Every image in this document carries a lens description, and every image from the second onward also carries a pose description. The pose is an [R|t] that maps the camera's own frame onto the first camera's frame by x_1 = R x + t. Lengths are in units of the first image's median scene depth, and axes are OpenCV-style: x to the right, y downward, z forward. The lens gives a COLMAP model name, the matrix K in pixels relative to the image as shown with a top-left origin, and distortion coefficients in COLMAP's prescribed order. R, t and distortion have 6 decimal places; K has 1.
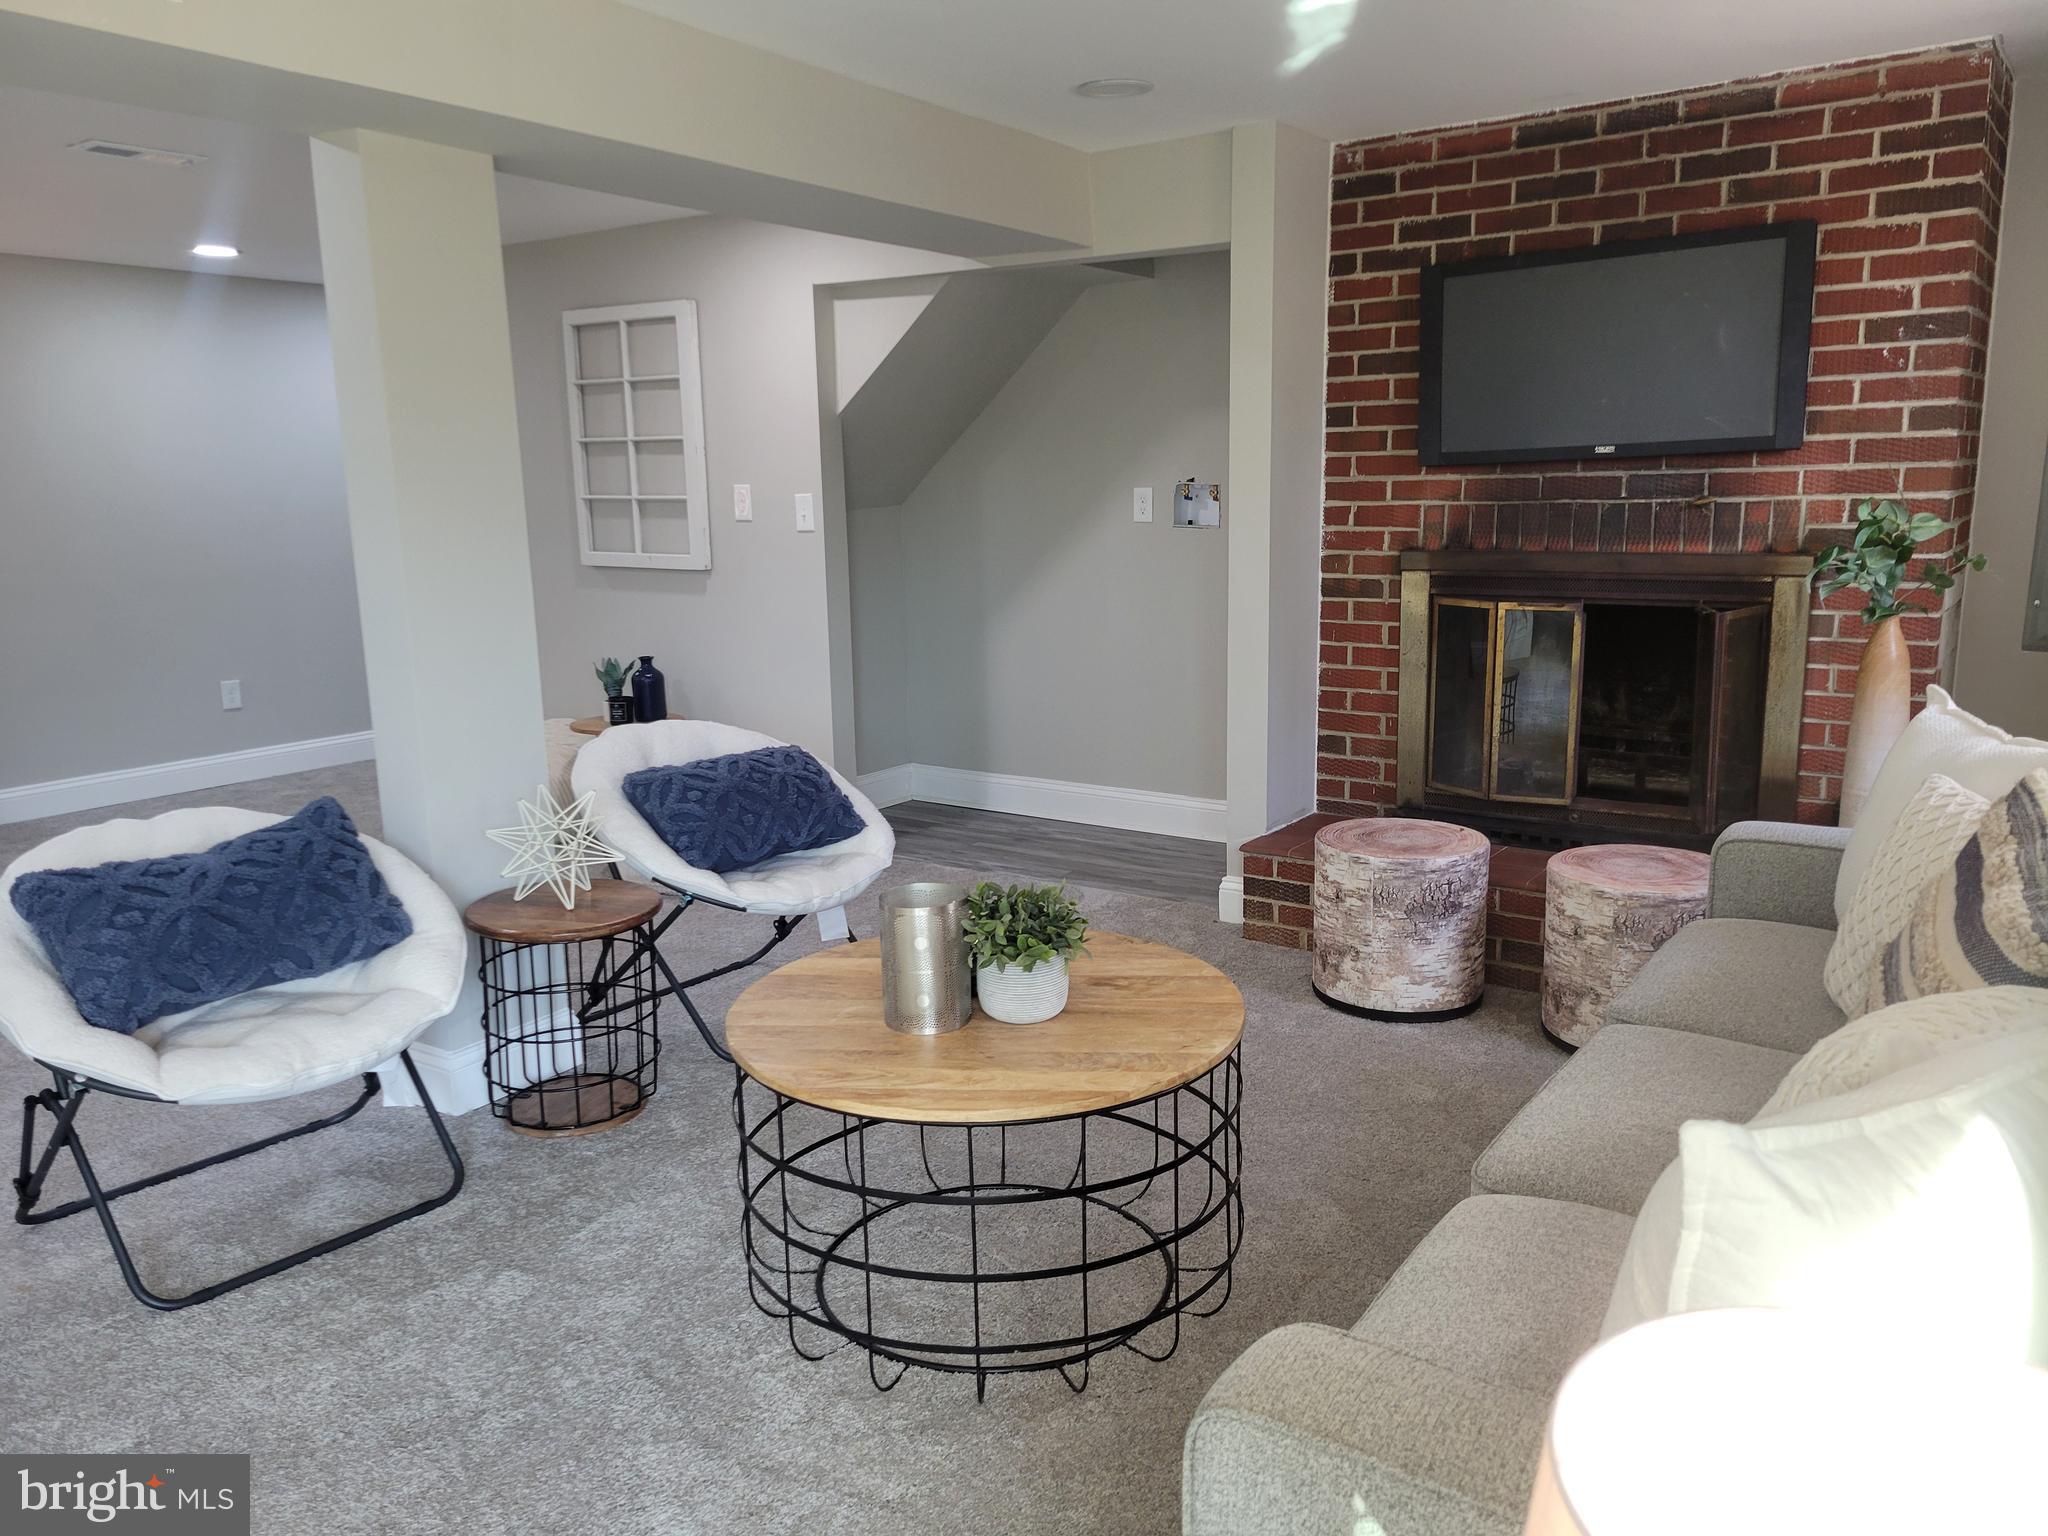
lens RADIAL K [[1529.7, 0, 1009.1], [0, 1529.7, 755.3], [0, 0, 1]] dist [0.064809, -0.041960]
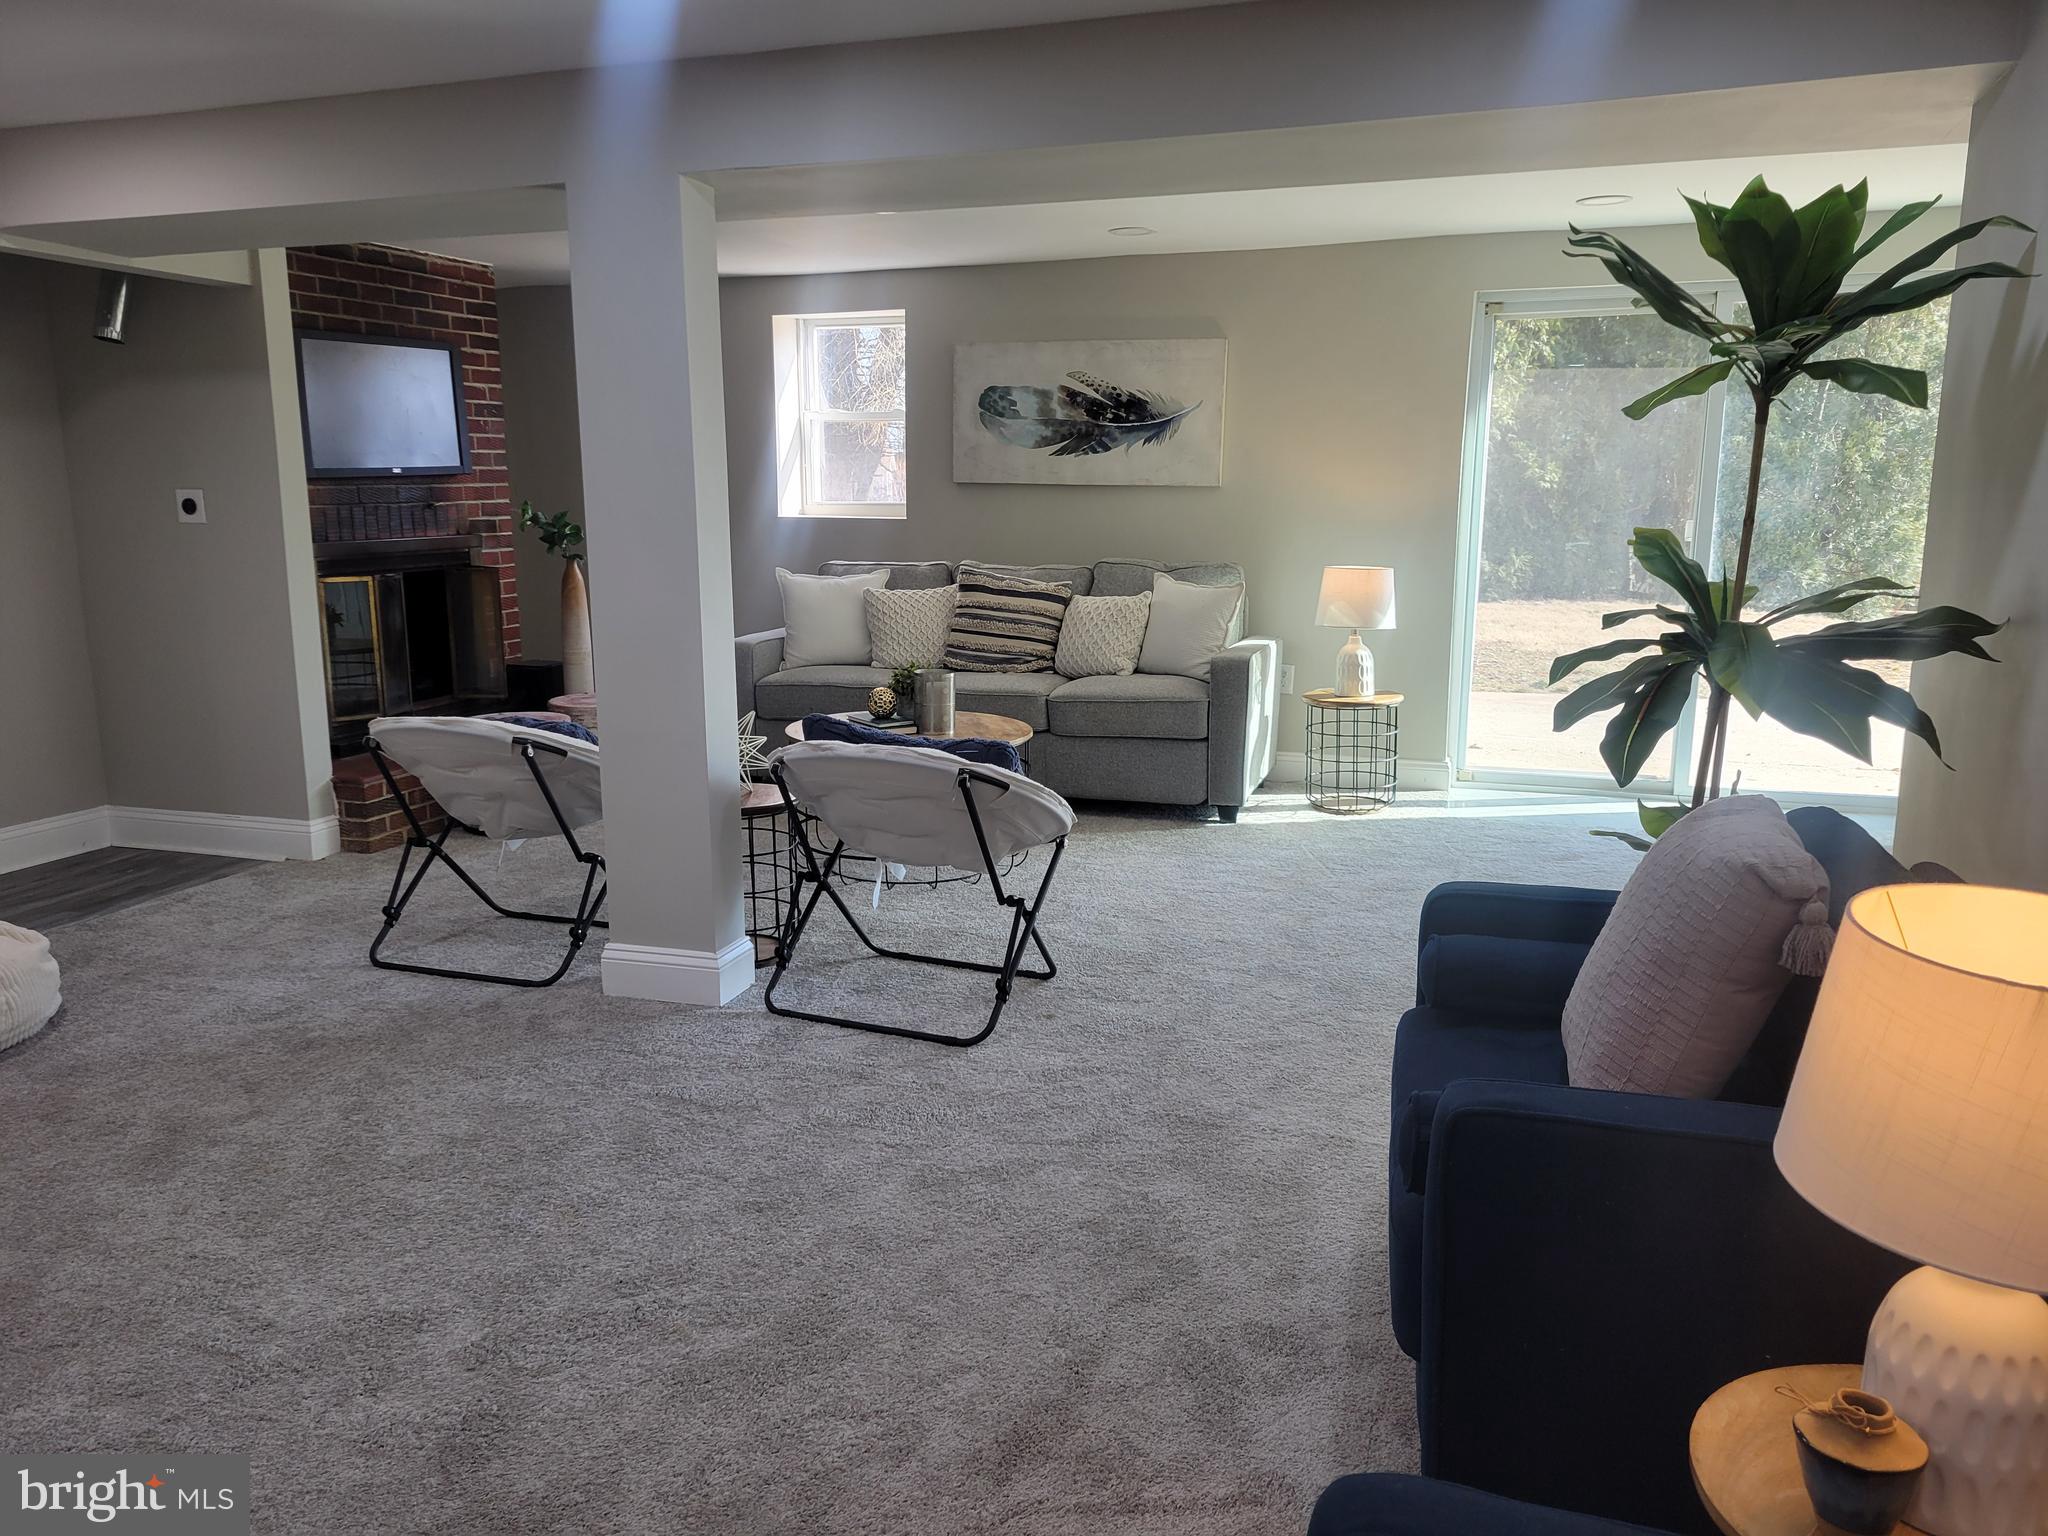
lens RADIAL K [[1529.7, 0, 1009.1], [0, 1529.7, 755.3], [0, 0, 1]] dist [0.064809, -0.041960]
pose [[-0.273057, -0.148801, 0.950420, -1.650309], [0.188889, 0.960440, 0.204638, -0.164994], [-0.943272, 0.235401, -0.234147, 1.115483]]
